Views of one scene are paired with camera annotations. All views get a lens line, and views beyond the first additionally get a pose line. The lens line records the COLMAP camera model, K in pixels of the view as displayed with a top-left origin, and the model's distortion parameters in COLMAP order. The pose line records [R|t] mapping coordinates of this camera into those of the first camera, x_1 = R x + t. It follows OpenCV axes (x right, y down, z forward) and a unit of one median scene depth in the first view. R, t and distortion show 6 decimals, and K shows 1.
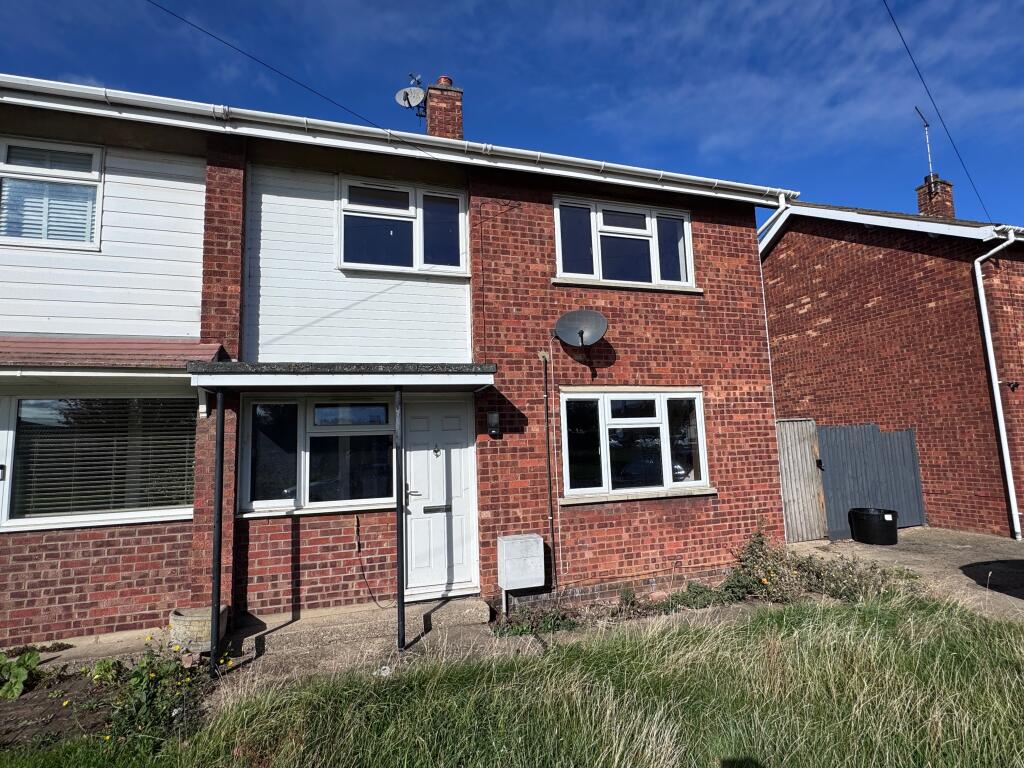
lens RADIAL K [[505.0, 0, 512.0], [0, 505.0, 384.0], [0, 0, 1]] dist [-0.000510, 0.000245]
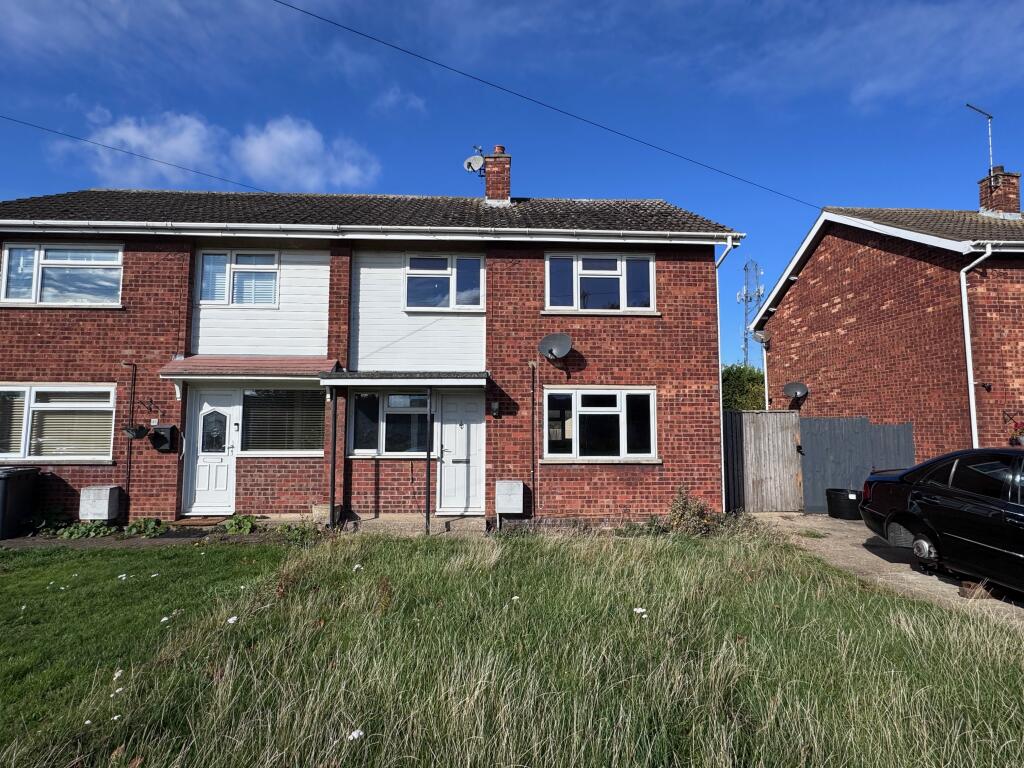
lens RADIAL K [[505.0, 0, 512.0], [0, 505.0, 384.0], [0, 0, 1]] dist [-0.000510, 0.000245]
pose [[0.966780, 0.016356, -0.255084, 0.386736], [-0.005672, 0.999078, 0.042562, -0.060873], [0.255545, -0.039702, 0.965982, -0.459926]]
